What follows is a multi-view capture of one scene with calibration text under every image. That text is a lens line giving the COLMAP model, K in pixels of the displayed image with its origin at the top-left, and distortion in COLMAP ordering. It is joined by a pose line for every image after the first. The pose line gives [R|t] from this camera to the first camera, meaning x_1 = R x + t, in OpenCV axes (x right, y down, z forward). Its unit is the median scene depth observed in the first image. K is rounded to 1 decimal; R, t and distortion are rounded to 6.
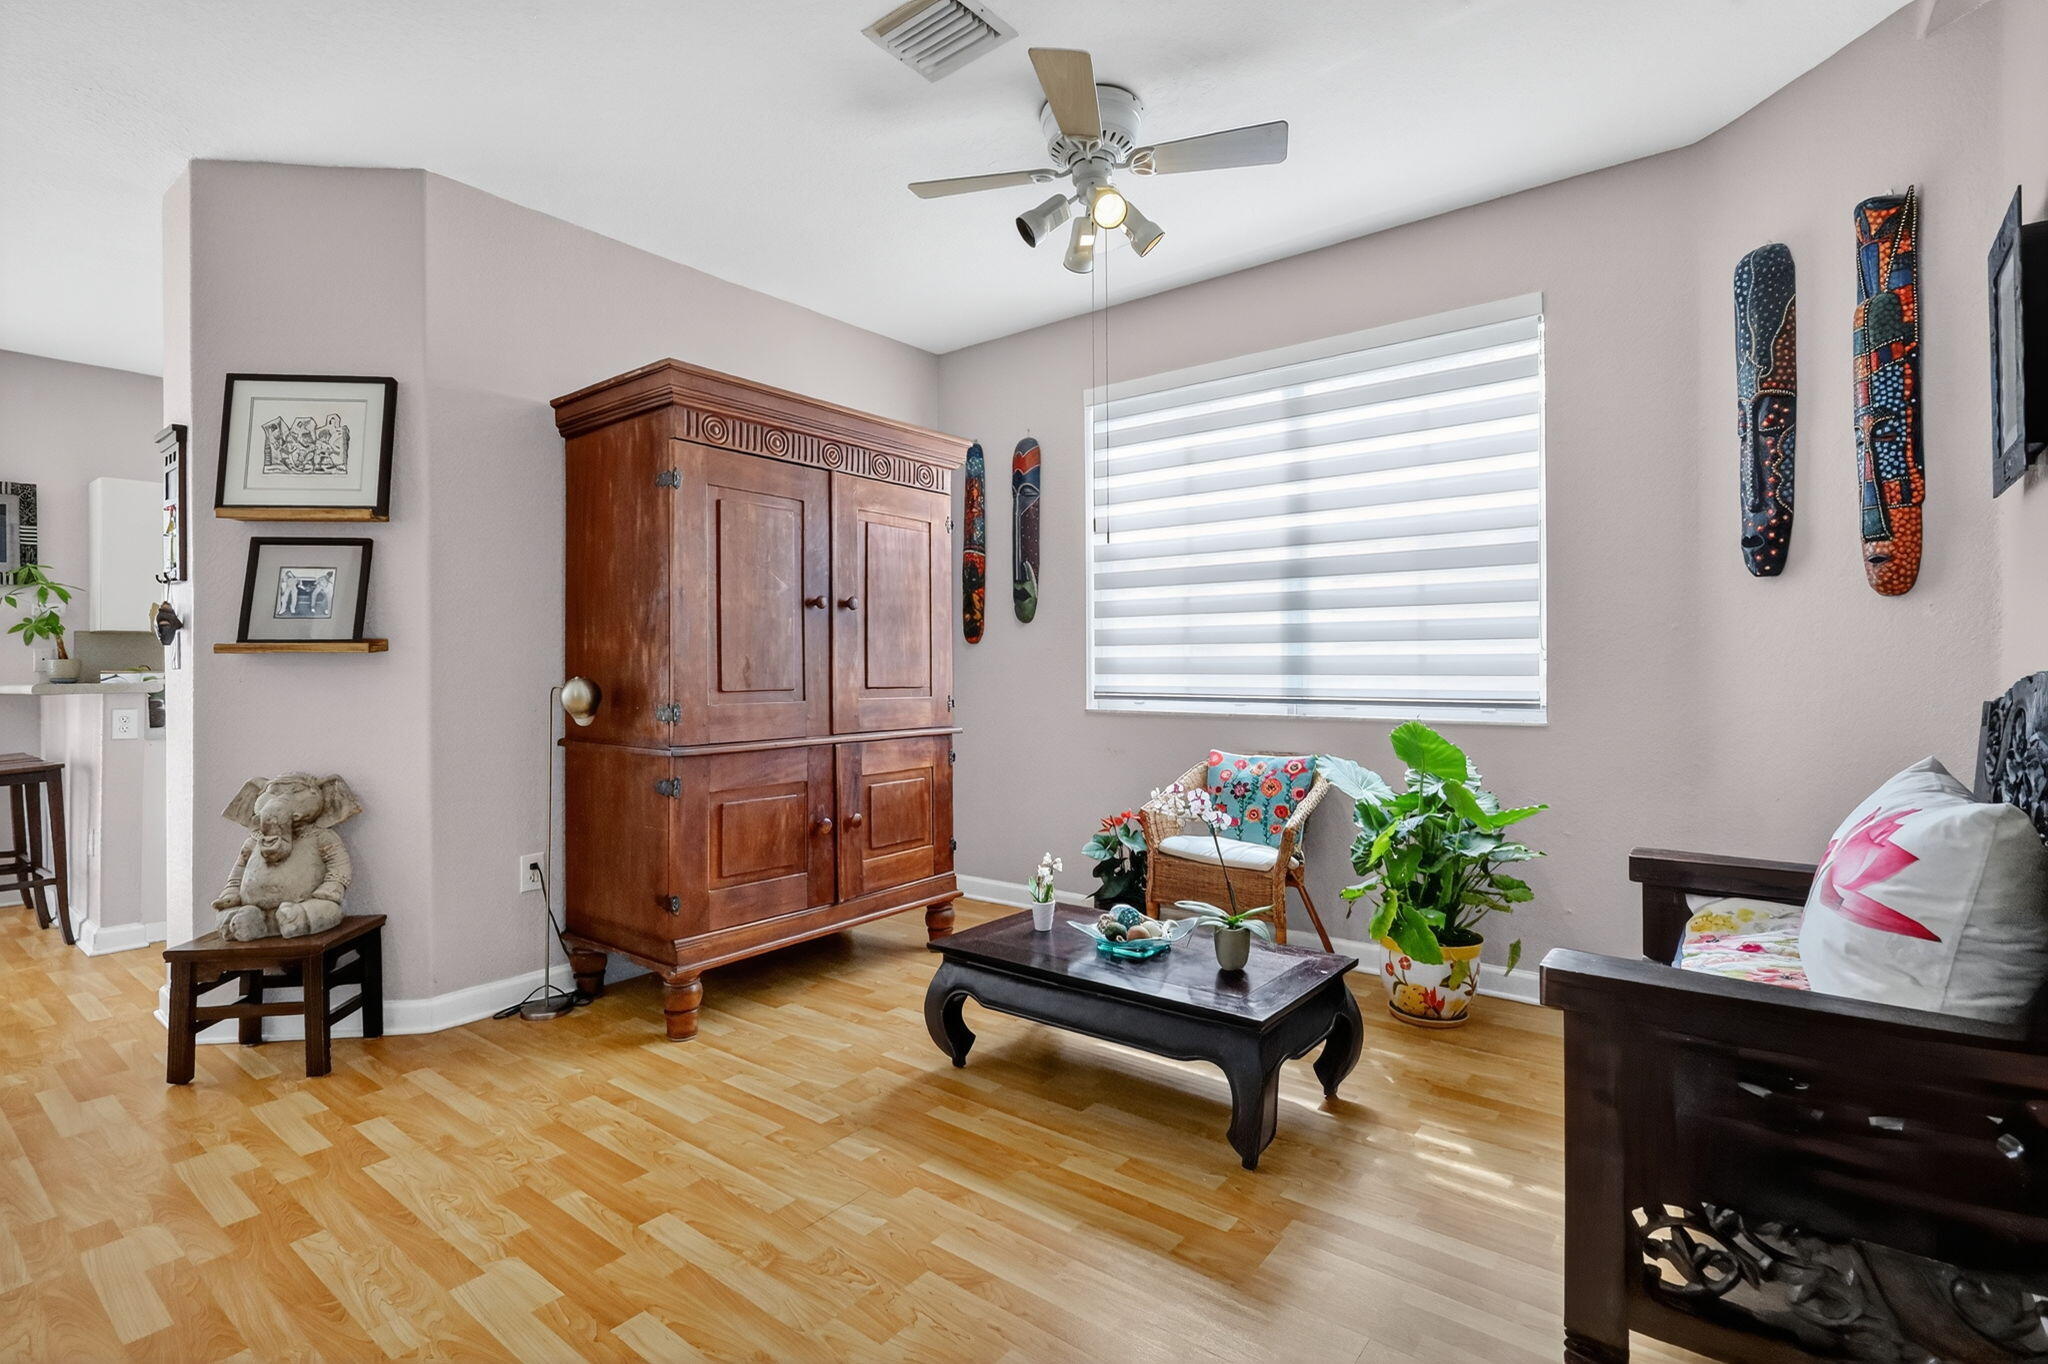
lens RADIAL K [[956.1, 0, 1022.3], [0, 956.1, 659.8], [0, 0, 1]] dist [0.001052, 0.000509]
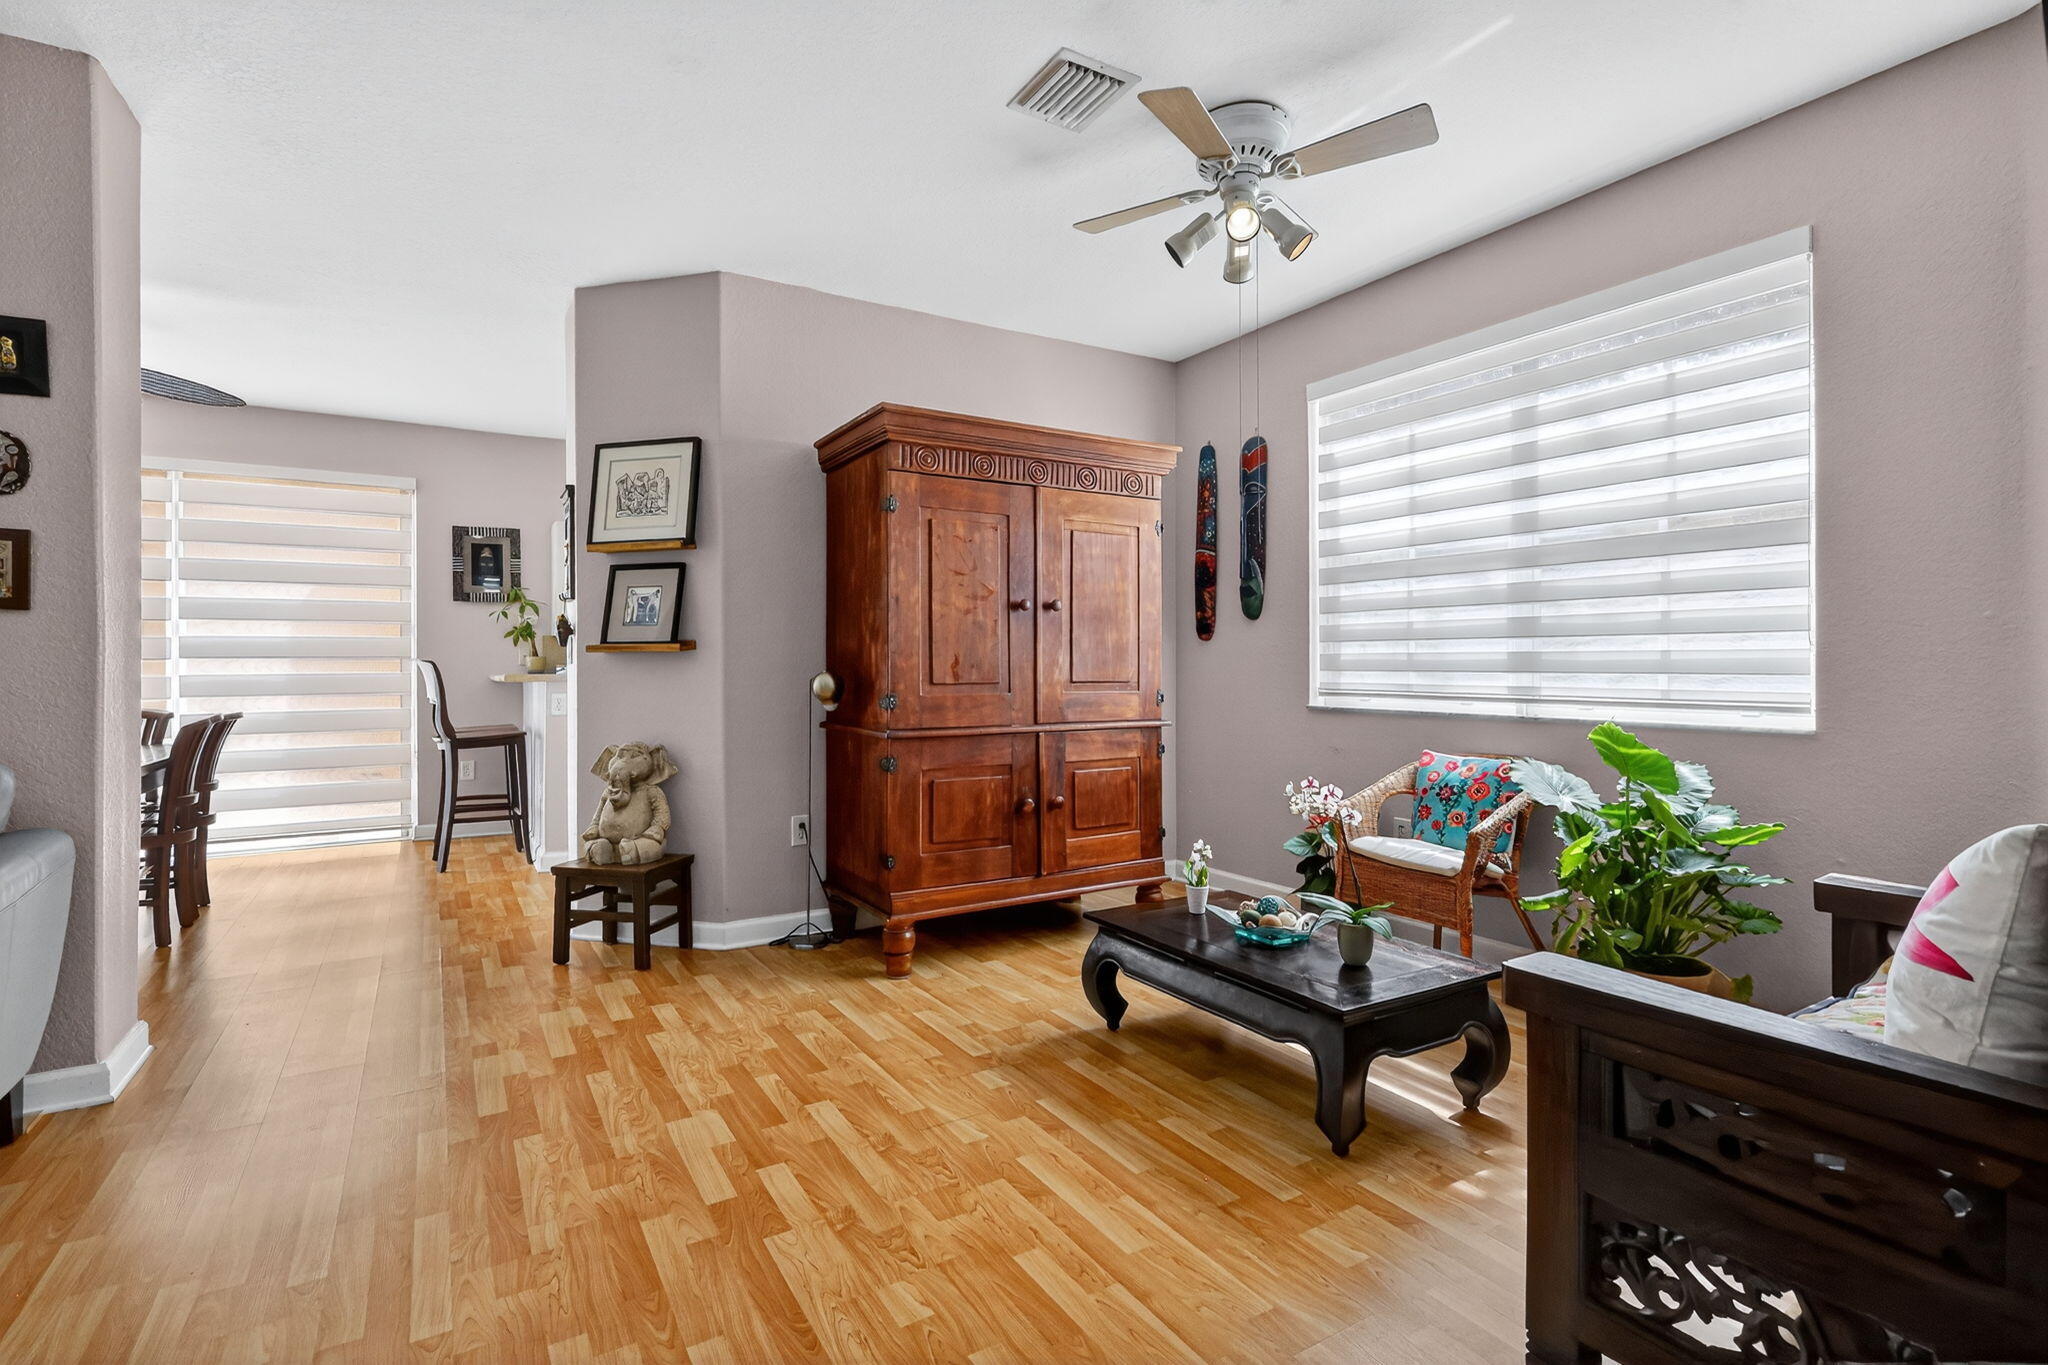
lens RADIAL K [[956.1, 0, 1022.3], [0, 956.1, 660.3], [0, 0, 1]] dist [0.001052, 0.000509]
pose [[0.936940, 0.000732, -0.349490, 0.205905], [0.000917, 0.999989, 0.004555, -0.000761], [0.349490, -0.004588, 0.936929, -0.053068]]
